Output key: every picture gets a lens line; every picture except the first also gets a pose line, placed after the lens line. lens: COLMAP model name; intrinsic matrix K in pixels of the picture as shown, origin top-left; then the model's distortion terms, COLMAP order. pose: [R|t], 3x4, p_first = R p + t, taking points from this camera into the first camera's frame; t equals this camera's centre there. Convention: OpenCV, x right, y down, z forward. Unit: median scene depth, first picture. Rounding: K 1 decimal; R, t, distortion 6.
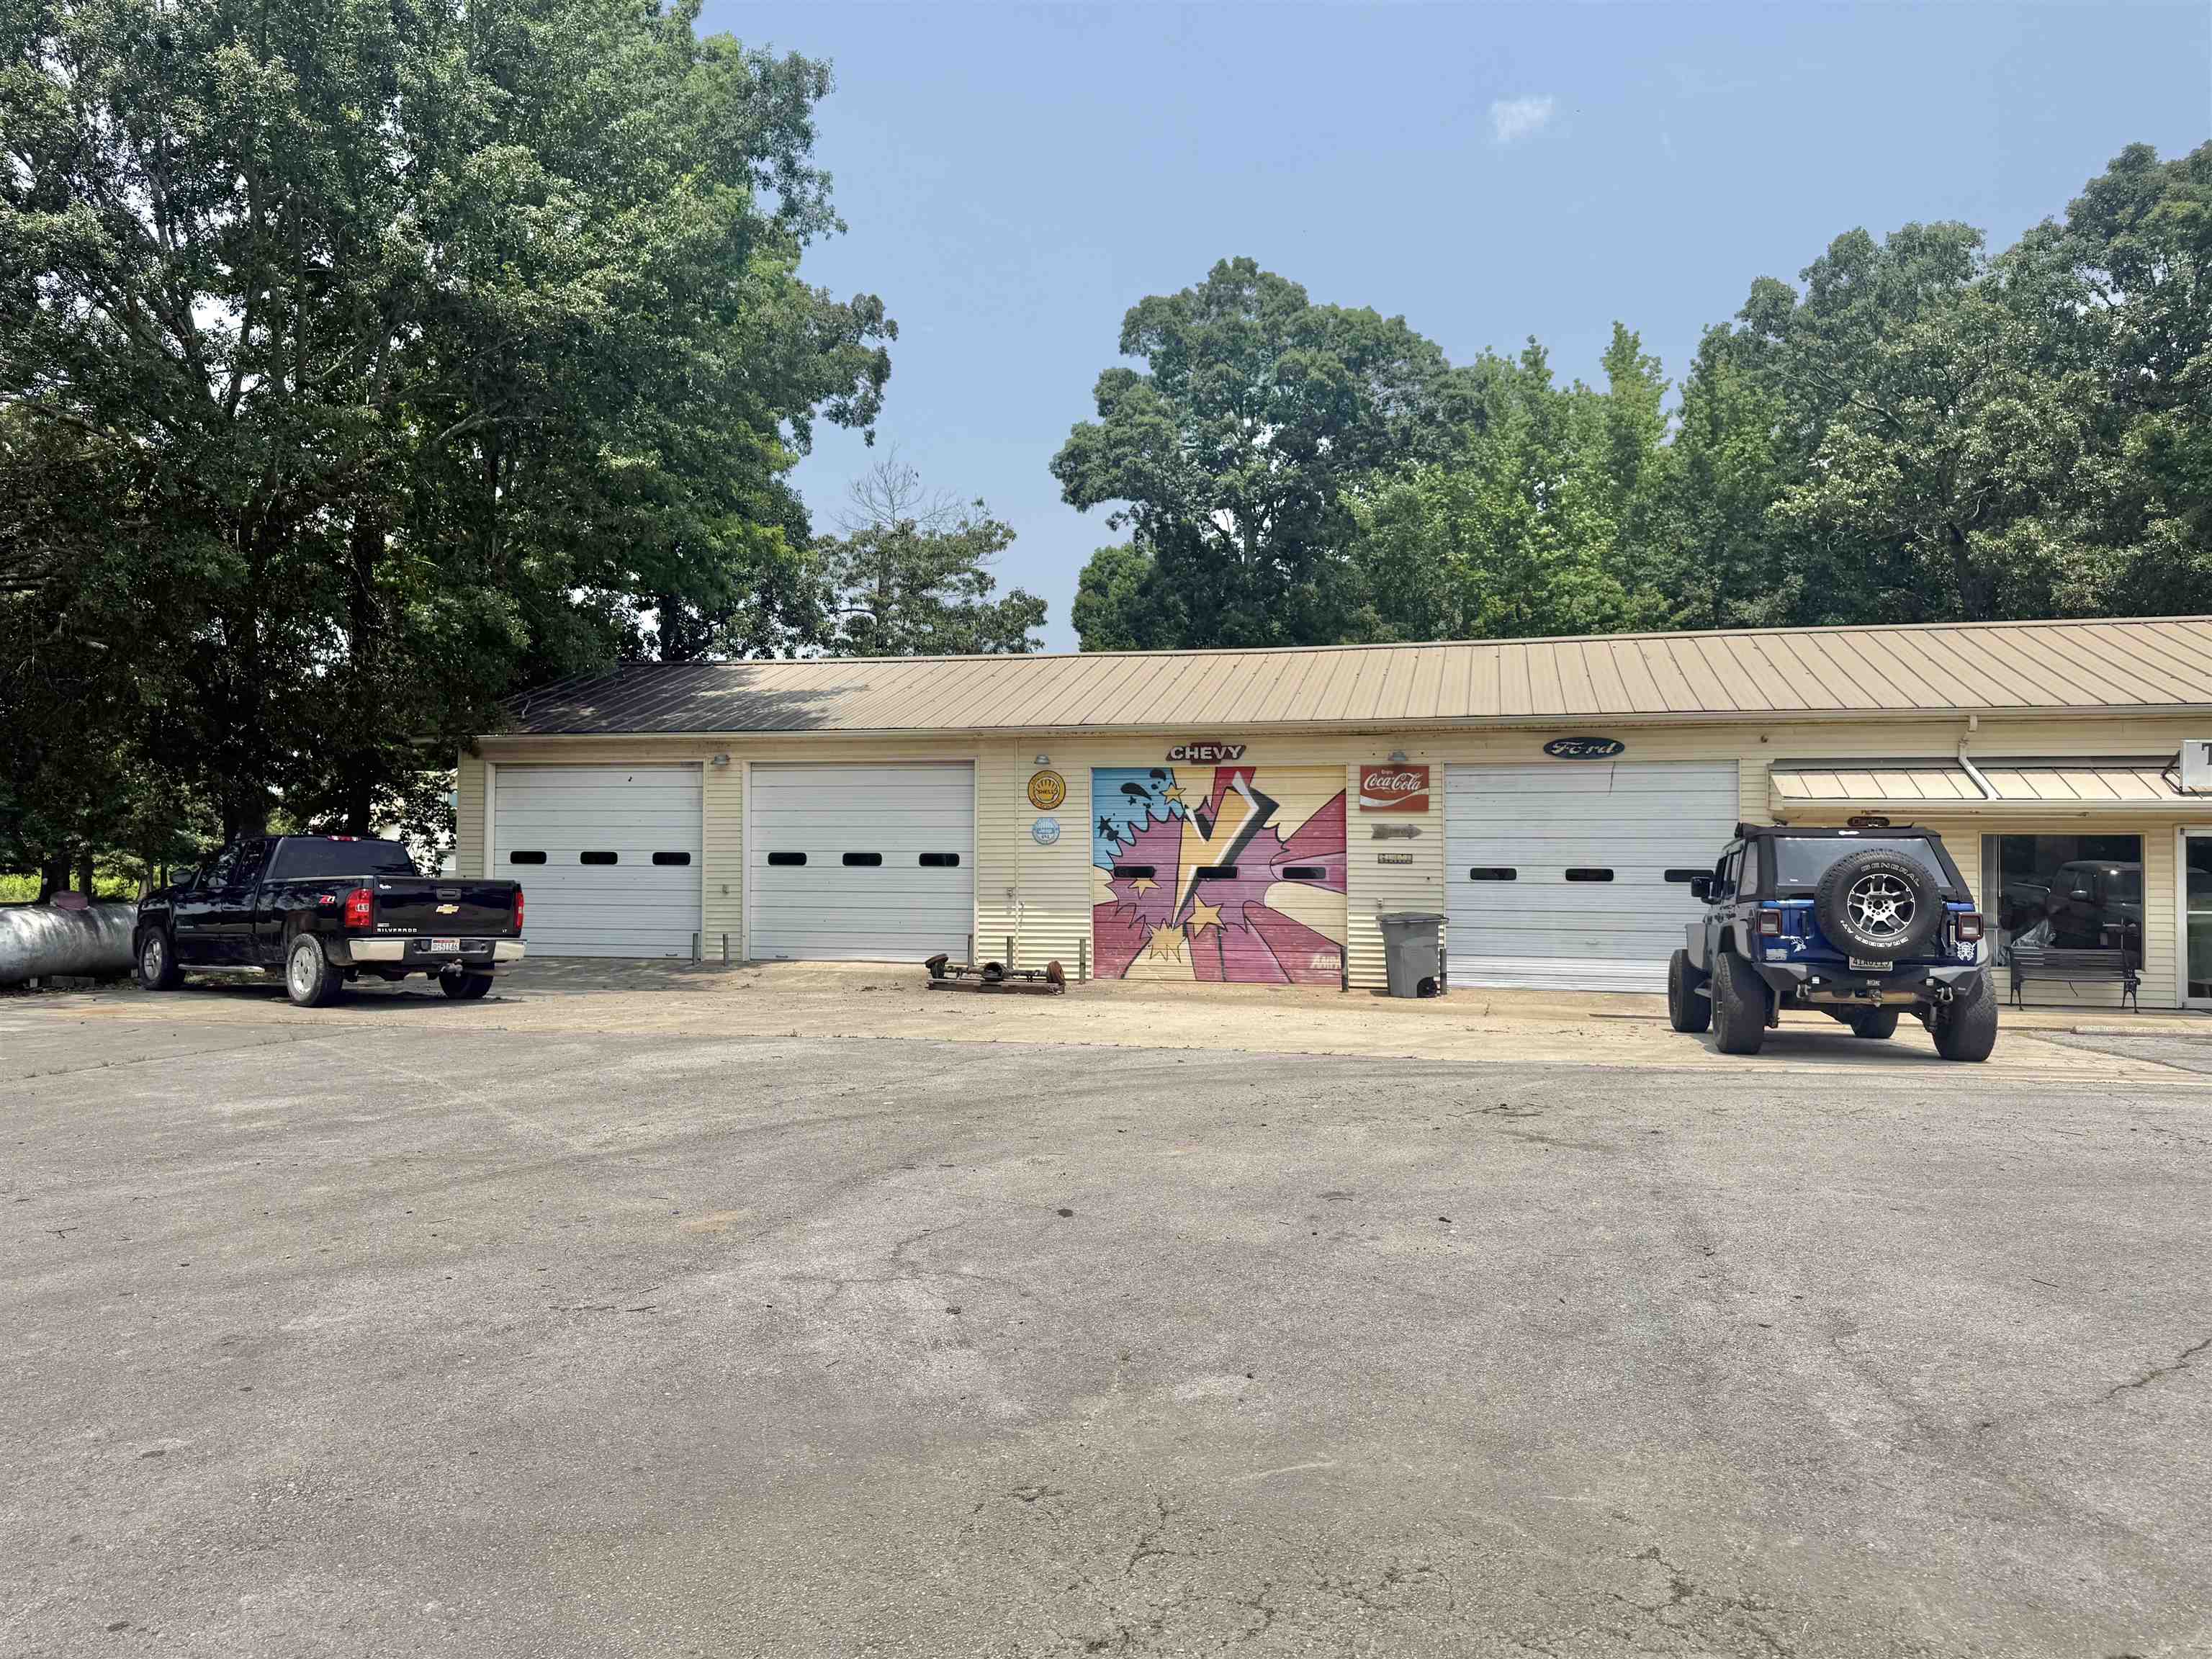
lens RADIAL K [[1581.9, 0, 1127.1], [0, 1581.9, 833.5], [0, 0, 1]] dist [0.043621, -0.032199]
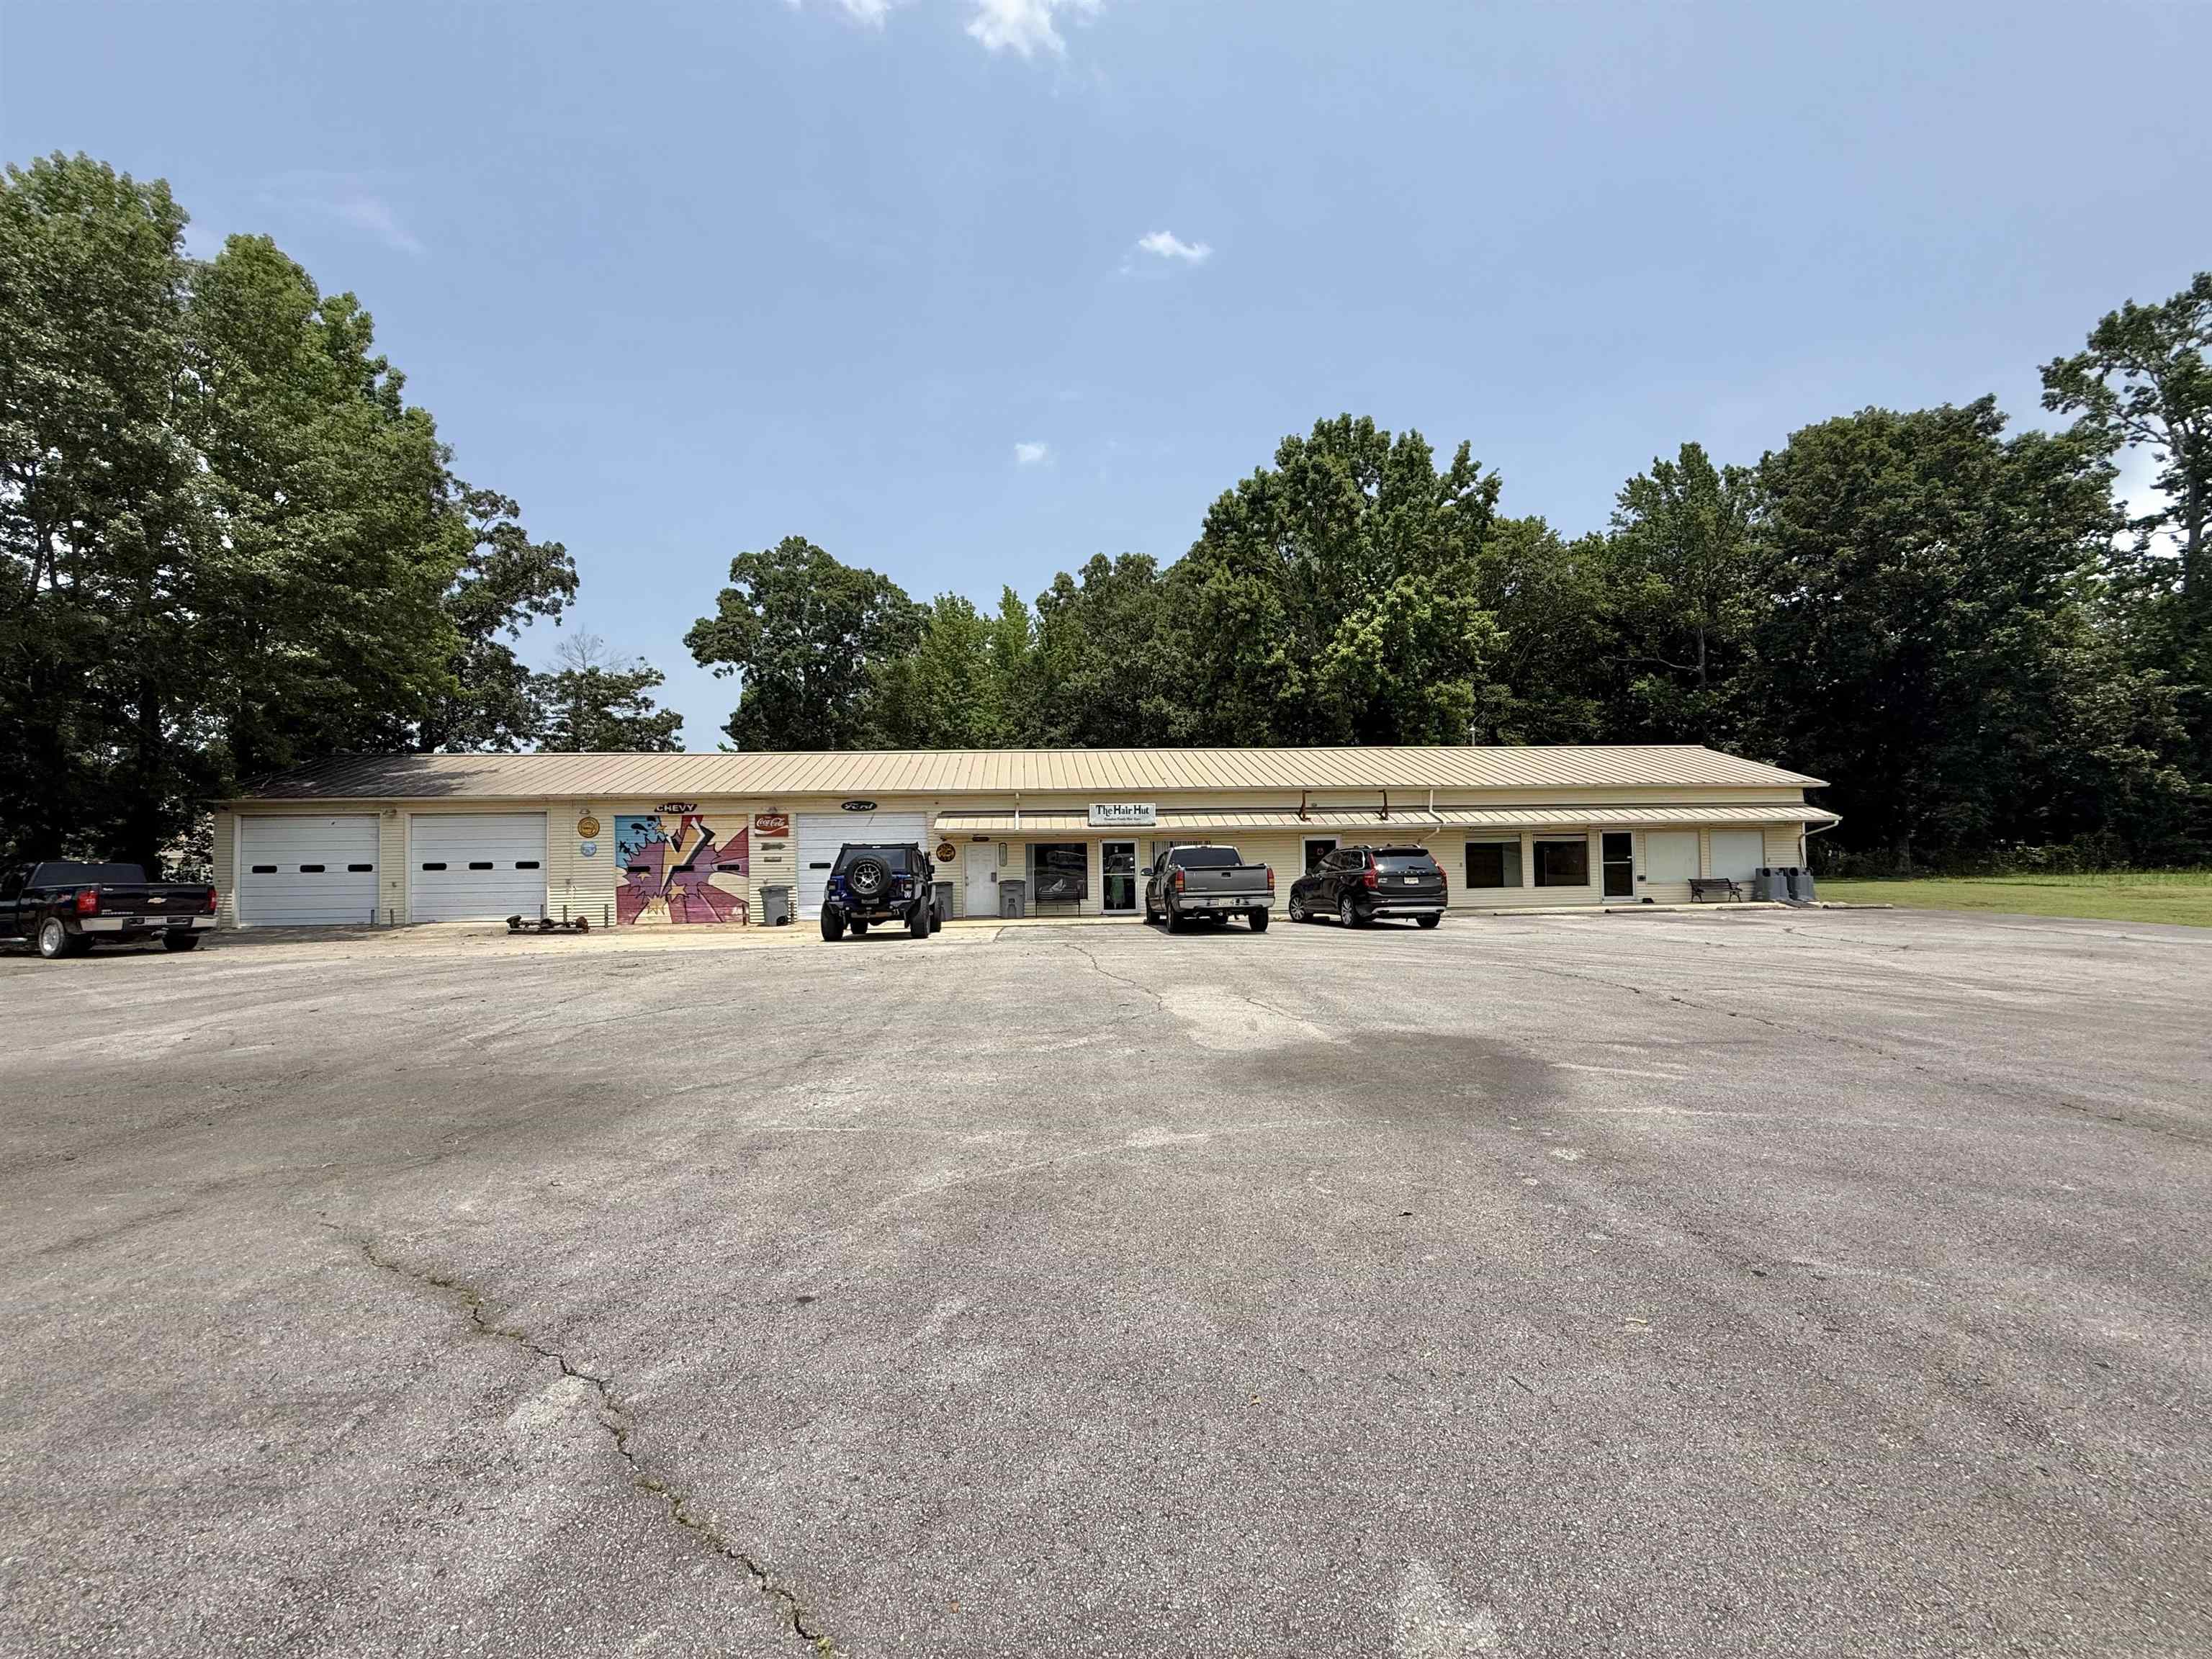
lens RADIAL K [[887.5, 0, 1129.8], [0, 887.5, 823.2], [0, 0, 1]] dist [0.000321, -0.000247]
pose [[0.945705, -0.009416, 0.324889, 0.219181], [0.015474, 0.999751, -0.016070, -0.005253], [-0.324656, 0.020225, 0.945616, -0.233207]]
